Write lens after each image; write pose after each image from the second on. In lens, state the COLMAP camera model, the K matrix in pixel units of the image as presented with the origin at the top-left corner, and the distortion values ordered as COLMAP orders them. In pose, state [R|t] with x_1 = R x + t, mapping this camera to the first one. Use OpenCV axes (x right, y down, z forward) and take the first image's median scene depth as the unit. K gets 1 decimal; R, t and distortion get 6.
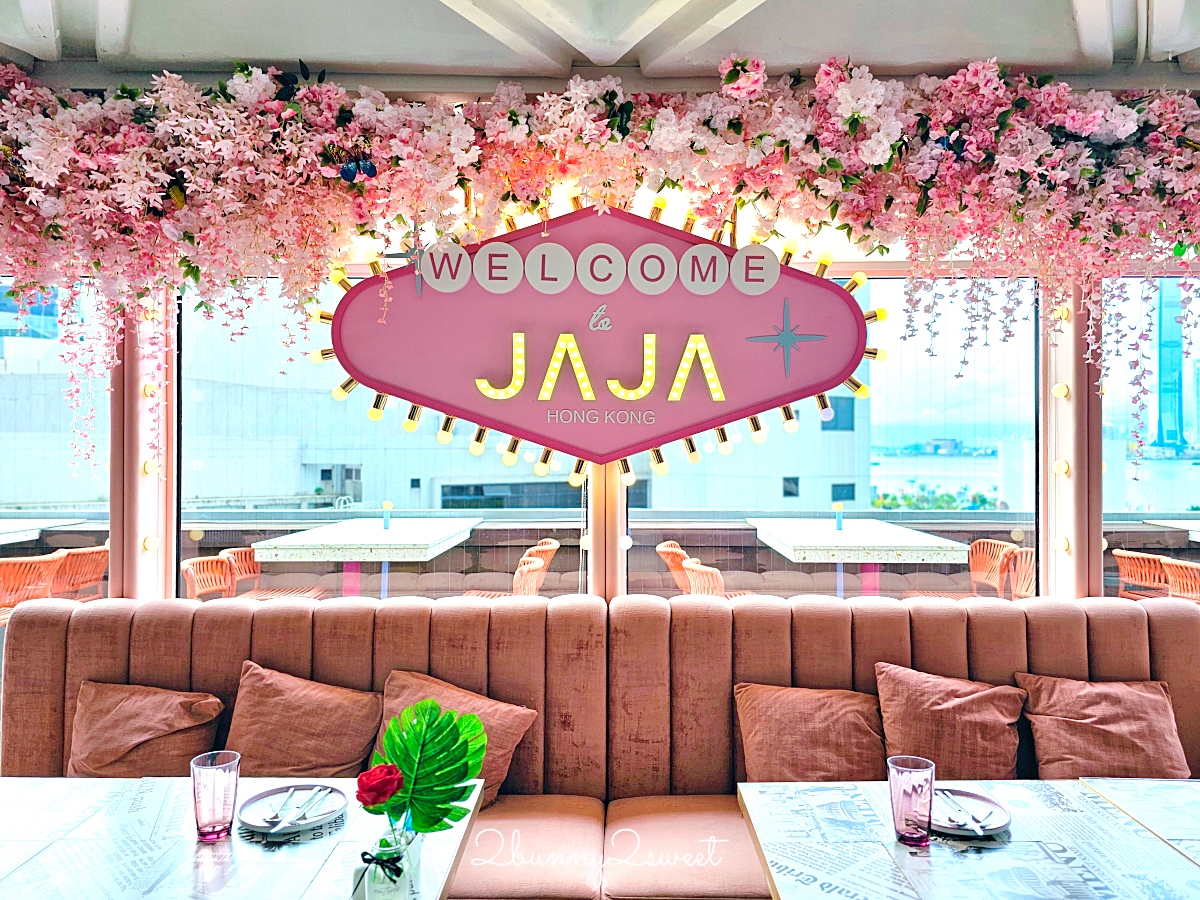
lens RADIAL K [[877.0, 0, 600.0], [0, 877.0, 450.0], [0, 0, 1]] dist [0.085035, 0.000139]
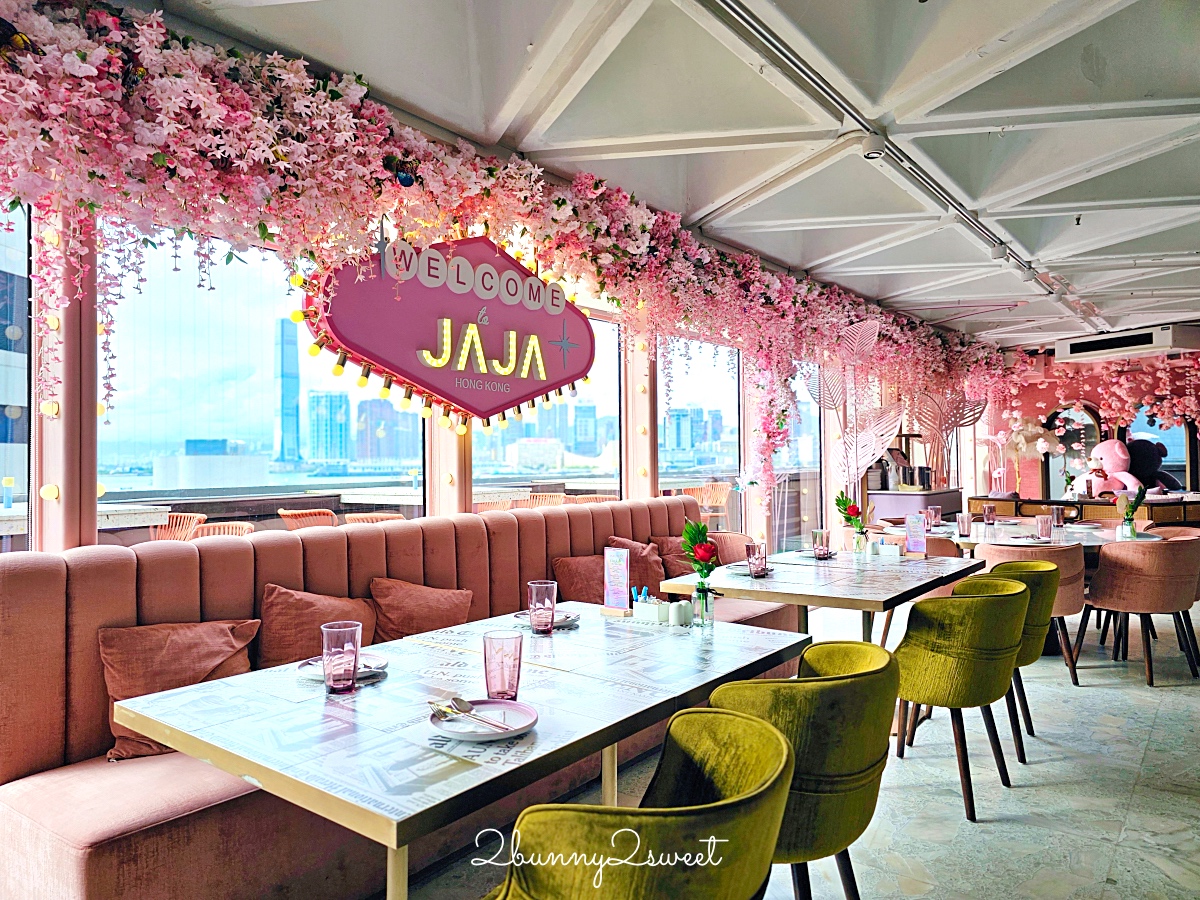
lens RADIAL K [[877.0, 0, 600.0], [0, 877.0, 450.0], [0, 0, 1]] dist [0.085035, 0.000139]
pose [[0.584395, 0.003118, 0.811463, -1.051274], [0.017020, 0.999726, -0.016099, 0.093756], [-0.811291, 0.023219, 0.584182, 0.021969]]
